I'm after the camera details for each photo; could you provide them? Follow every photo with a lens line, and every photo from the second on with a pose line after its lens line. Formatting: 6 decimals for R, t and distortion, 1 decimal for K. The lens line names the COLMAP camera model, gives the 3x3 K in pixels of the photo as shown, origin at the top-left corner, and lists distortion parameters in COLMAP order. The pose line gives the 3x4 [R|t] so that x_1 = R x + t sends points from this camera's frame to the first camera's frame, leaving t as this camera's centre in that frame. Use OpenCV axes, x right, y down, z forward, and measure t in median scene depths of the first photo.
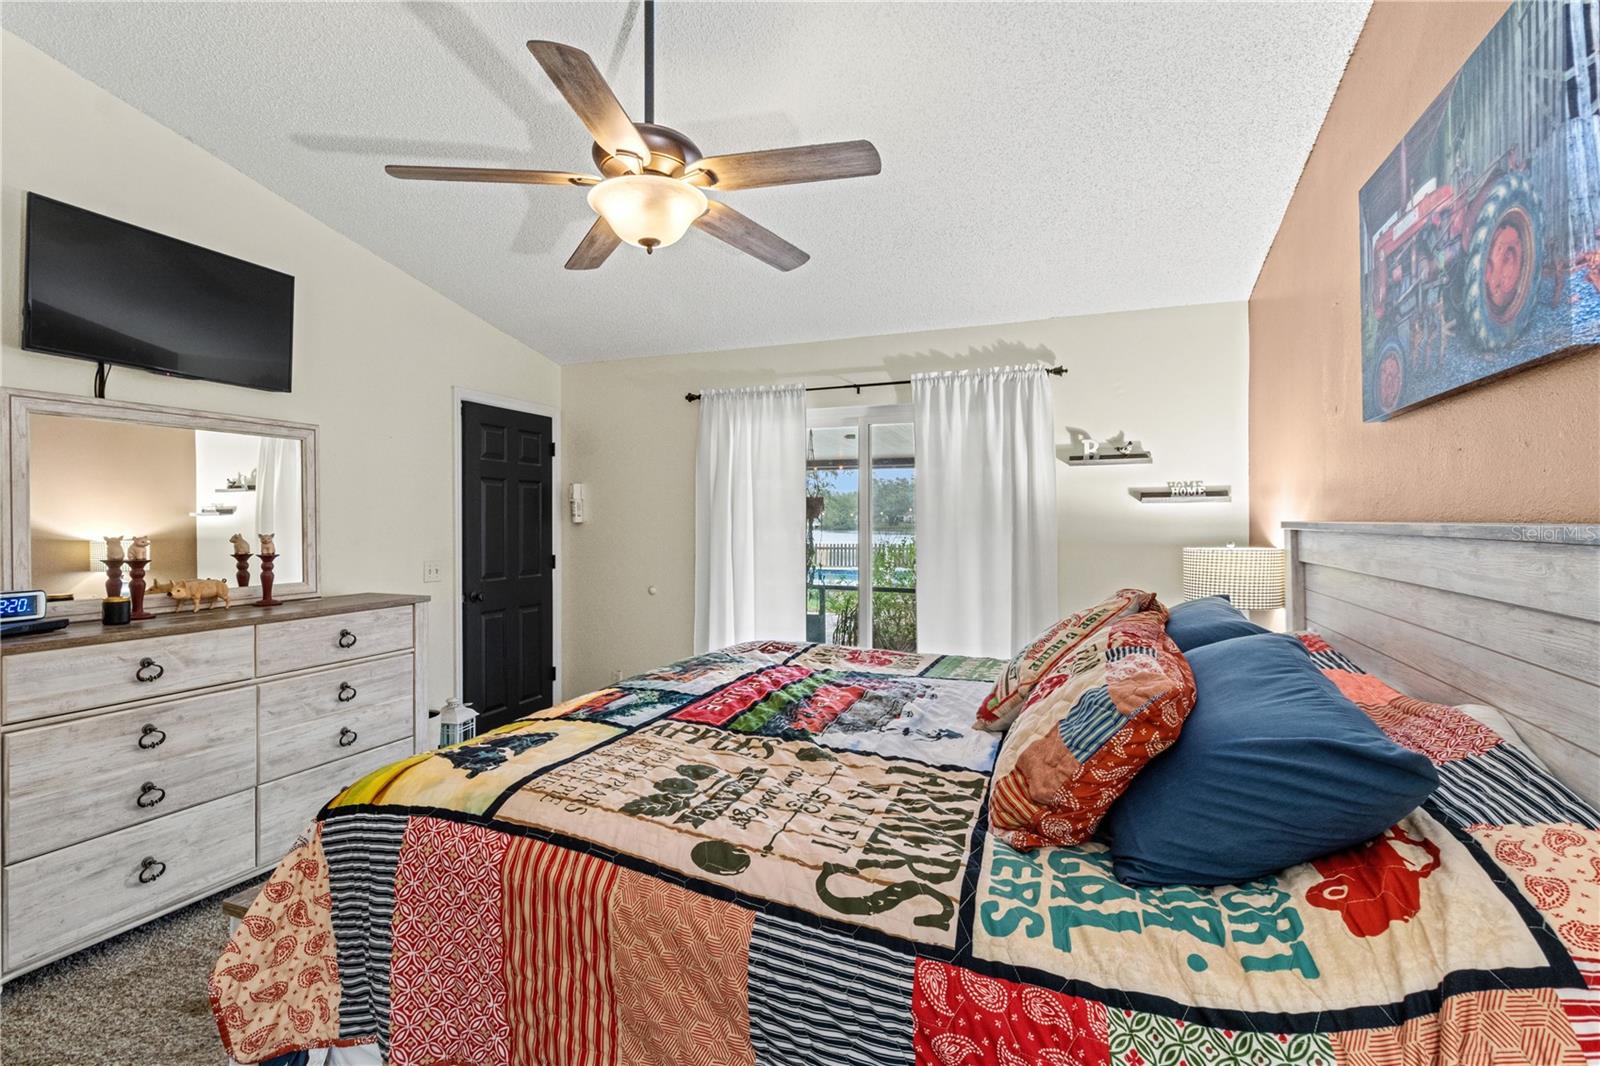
lens RADIAL K [[767.2, 0, 788.9], [0, 767.2, 530.1], [0, 0, 1]] dist [0.003071, 0.001467]
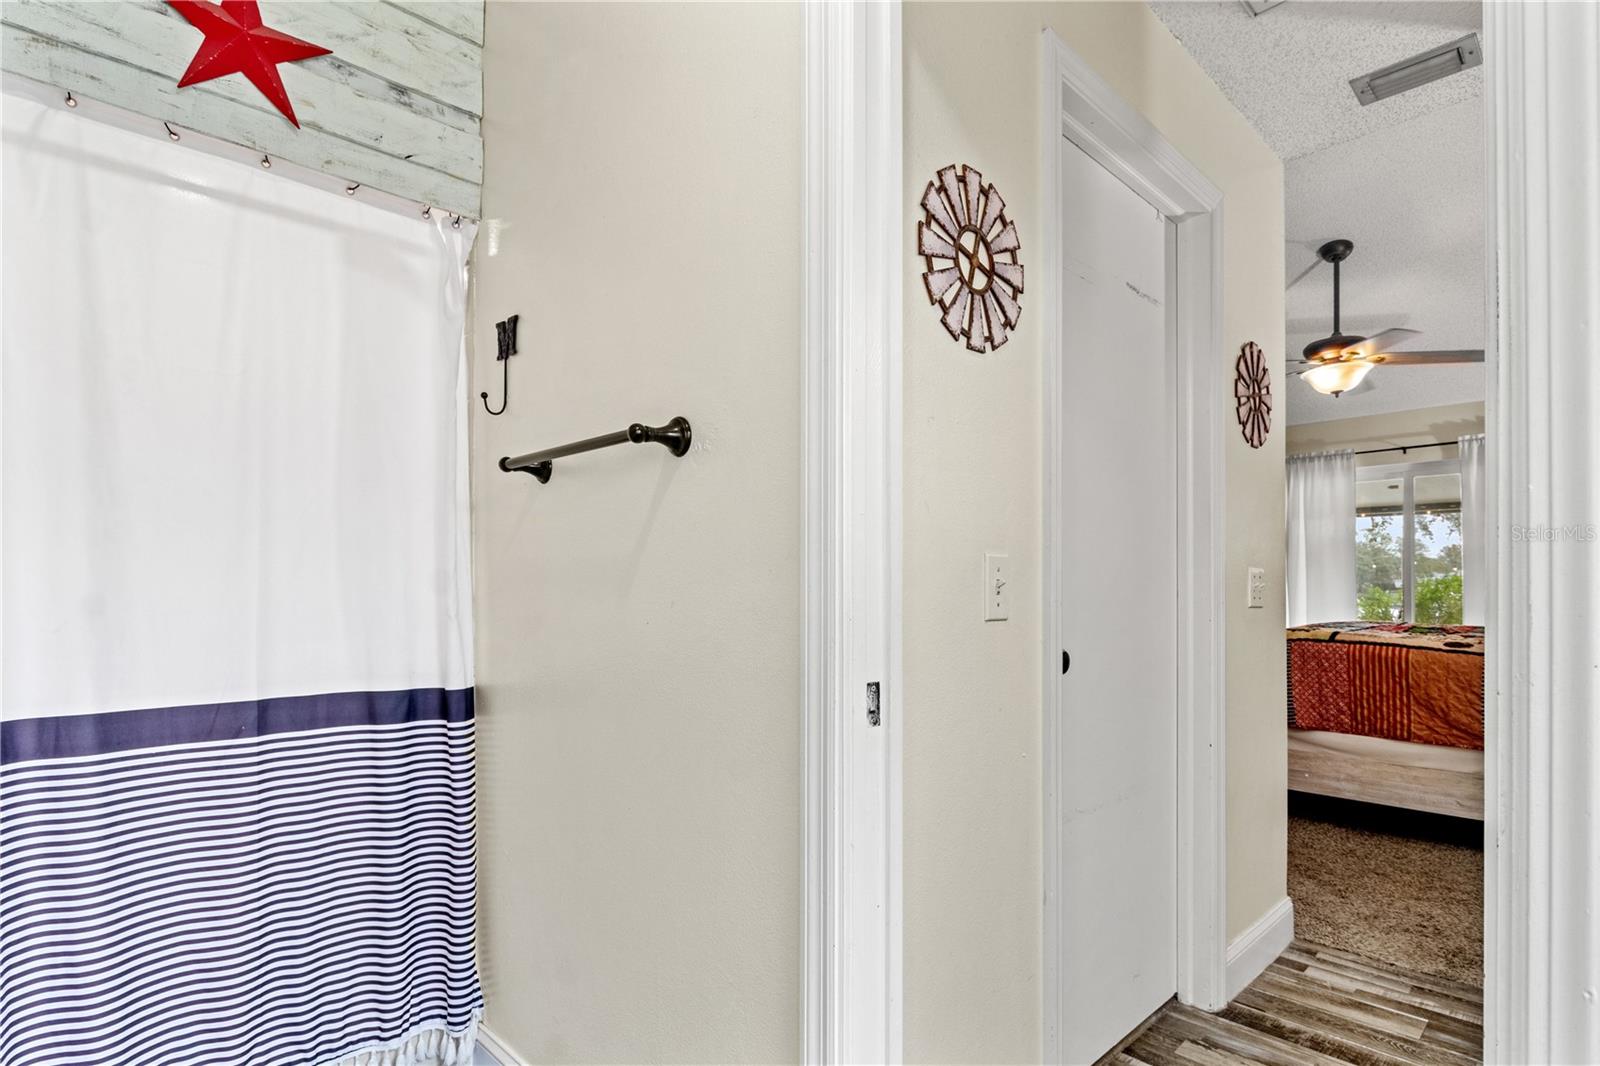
lens RADIAL K [[828.0, 0, 794.1], [0, 828.0, 588.3], [0, 0, 1]] dist [0.004573, 0.000246]
pose [[0.909816, 0.005998, -0.414968, -0.290245], [-0.010243, 0.999915, -0.008006, 0.078108], [0.414885, 0.011534, 0.909801, -0.769465]]
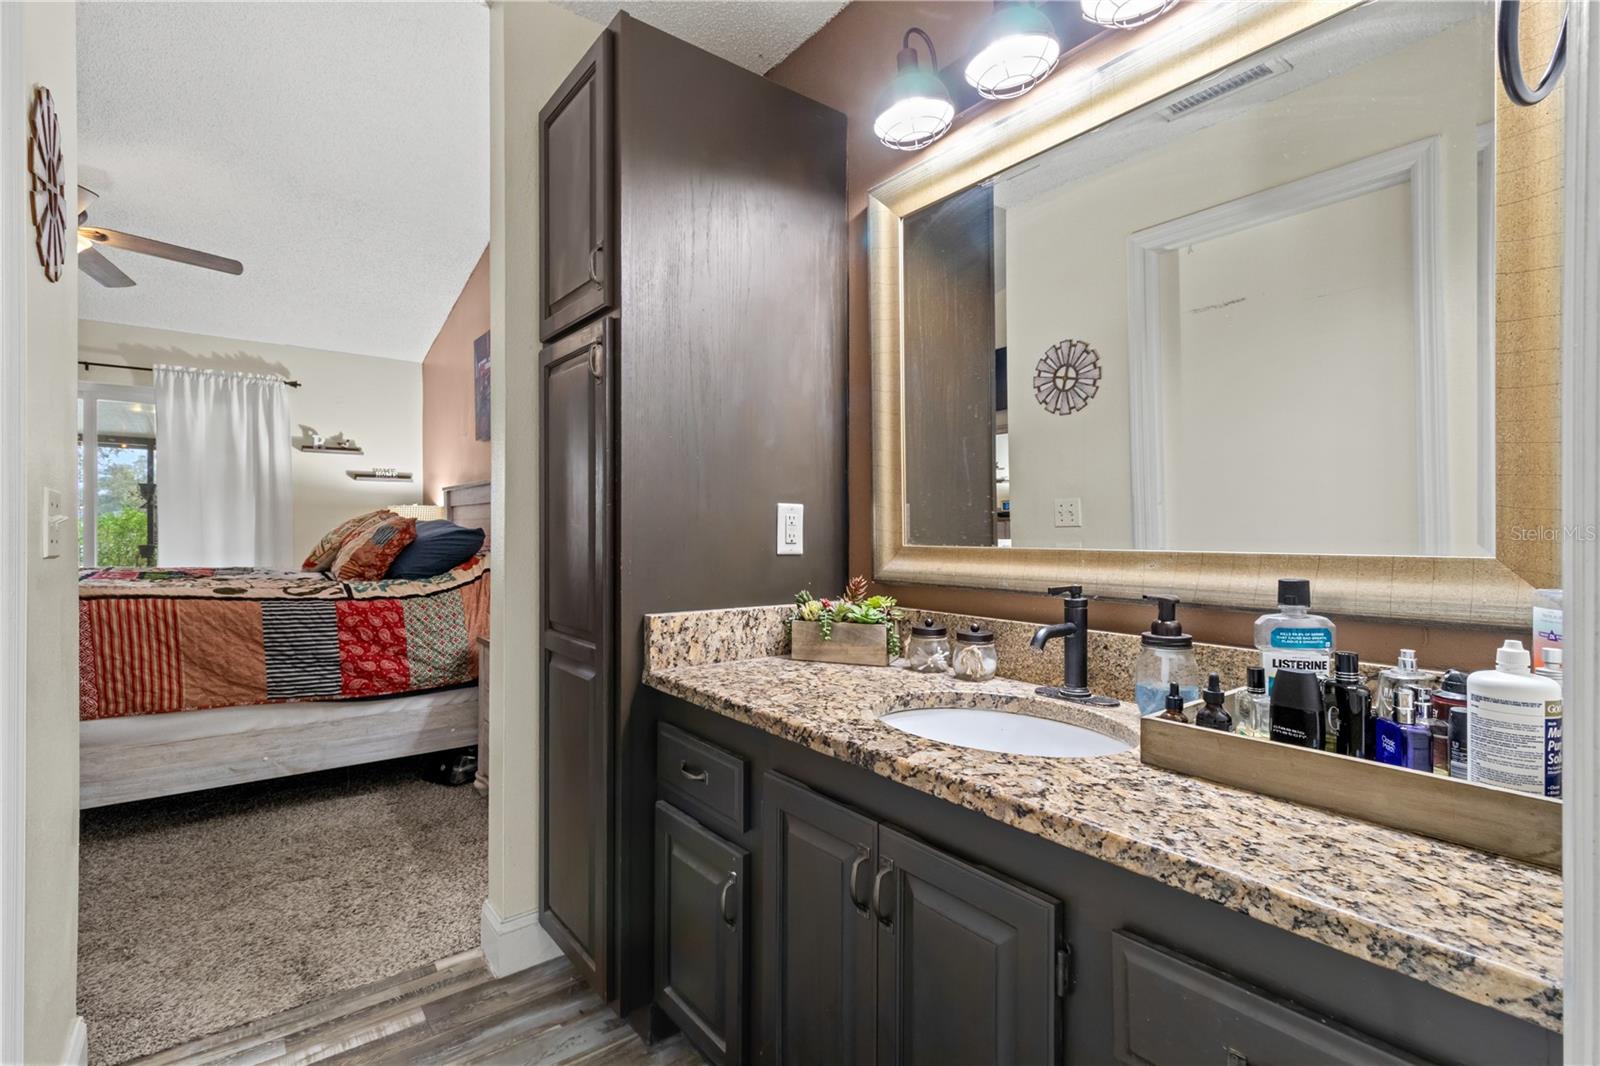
lens RADIAL K [[767.2, 0, 802.6], [0, 767.2, 524.5], [0, 0, 1]] dist [0.003071, 0.001467]
pose [[0.523380, 0.013818, 0.851987, -0.348707], [0.003955, 0.999818, -0.018646, 0.078327], [-0.852090, 0.013129, 0.523230, -0.516723]]
